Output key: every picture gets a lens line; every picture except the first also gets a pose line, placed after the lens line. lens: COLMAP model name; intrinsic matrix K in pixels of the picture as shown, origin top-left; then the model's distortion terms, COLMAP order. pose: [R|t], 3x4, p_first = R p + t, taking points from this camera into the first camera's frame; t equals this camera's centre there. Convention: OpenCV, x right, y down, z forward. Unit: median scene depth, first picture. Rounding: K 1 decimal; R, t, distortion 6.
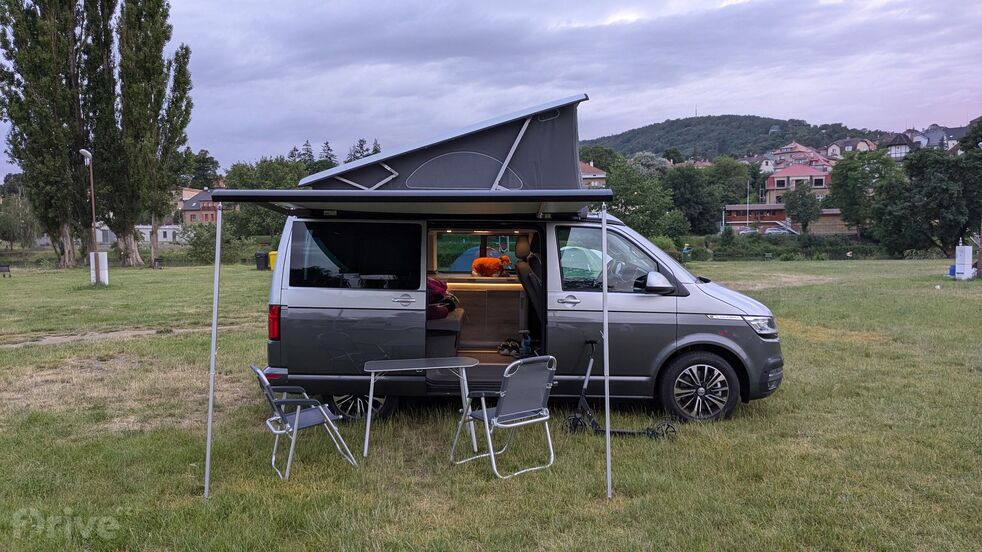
lens RADIAL K [[762.3, 0, 472.8], [0, 762.3, 279.8], [0, 0, 1]] dist [0.070490, -0.110164]
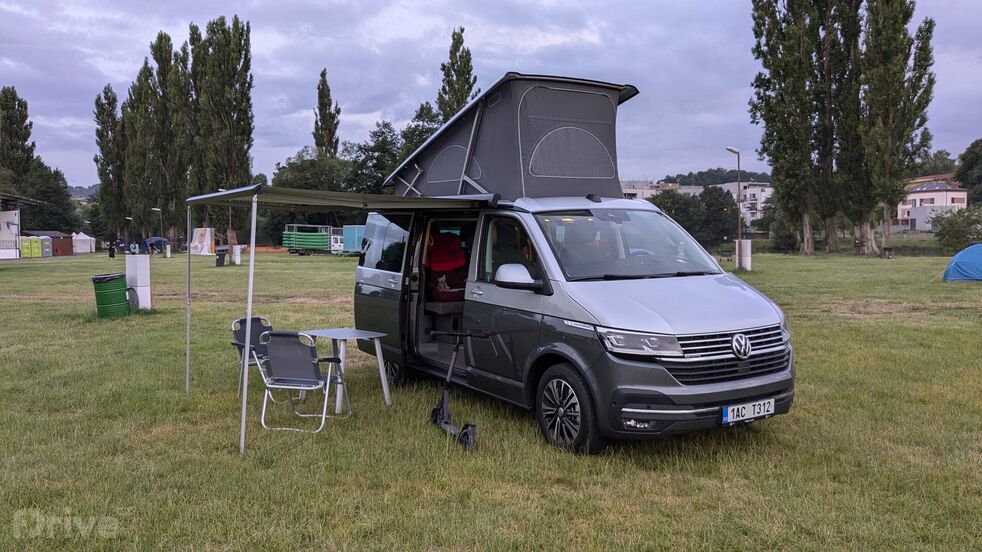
lens RADIAL K [[753.4, 0, 491.0], [0, 753.4, 276.0], [0, 0, 1]] dist [0.065724, -0.114139]
pose [[0.545800, 0.050441, -0.836396, 0.125715], [-0.041263, 0.998593, 0.033296, -0.003328], [0.836899, 0.016339, 0.547114, 0.066094]]
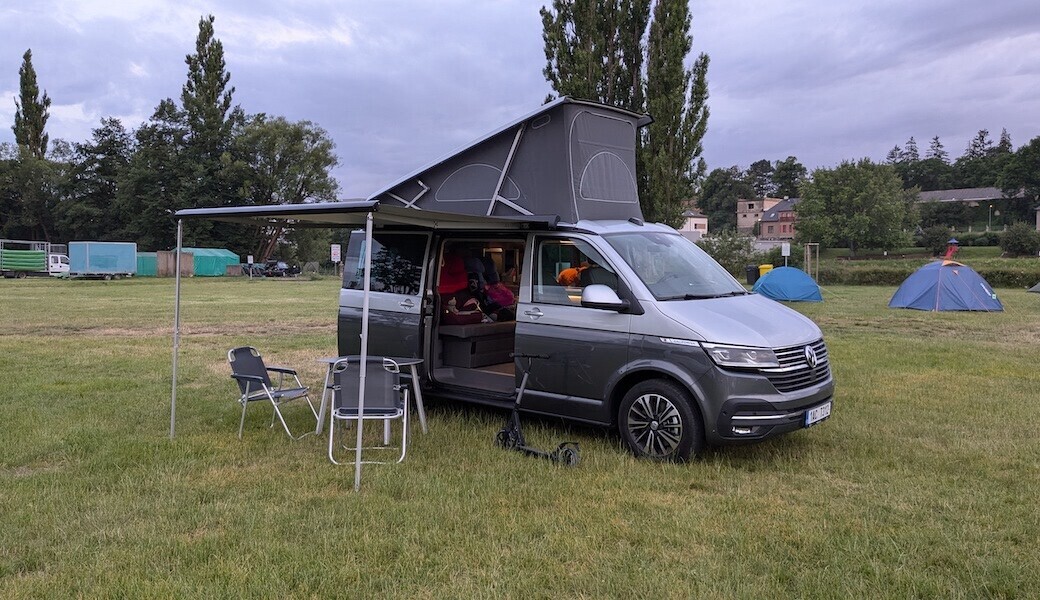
lens RADIAL K [[822.9, 0, 502.1], [0, 822.9, 295.2], [0, 0, 1]] dist [0.031551, -0.055468]
pose [[0.780542, 0.040089, -0.623817, 0.100015], [-0.040624, 0.999085, 0.013374, -0.000976], [0.623782, 0.014903, 0.781456, 0.021586]]
